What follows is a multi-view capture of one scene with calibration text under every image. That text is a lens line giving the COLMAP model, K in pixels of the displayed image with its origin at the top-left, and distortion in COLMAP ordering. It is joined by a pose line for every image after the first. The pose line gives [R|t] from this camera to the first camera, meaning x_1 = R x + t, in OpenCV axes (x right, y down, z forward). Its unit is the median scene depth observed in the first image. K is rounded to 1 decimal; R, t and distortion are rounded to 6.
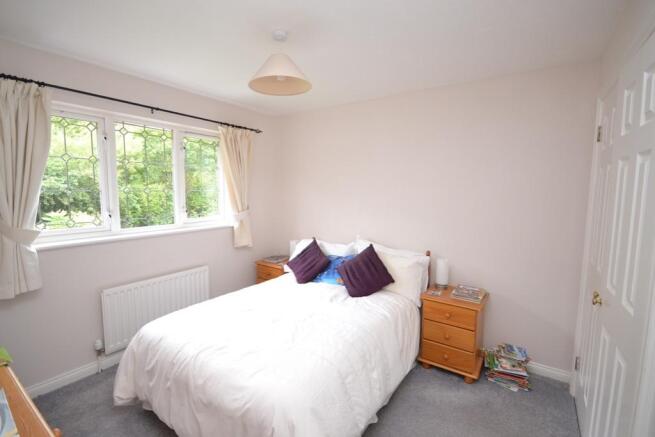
lens RADIAL K [[310.0, 0, 327.5], [0, 310.0, 218.5], [0, 0, 1]] dist [-0.001696, -0.006568]
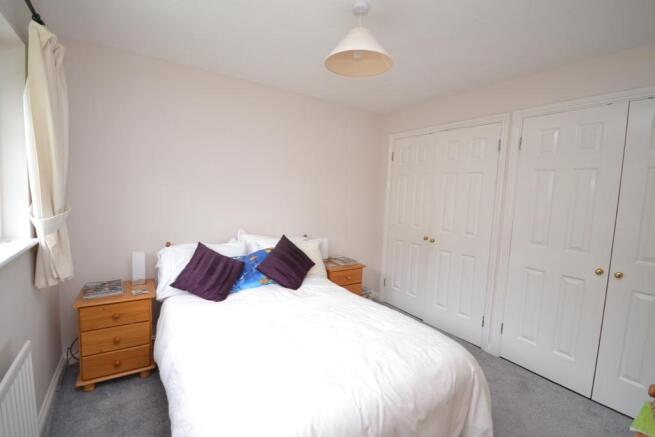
lens RADIAL K [[293.9, 0, 327.5], [0, 293.9, 218.5], [0, 0, 1]] dist [-0.014197, -0.000328]
pose [[0.365784, -0.083048, 0.926987, -0.674272], [0.048918, 0.996350, 0.069960, -0.031513], [-0.929413, 0.019757, 0.368511, 0.510005]]
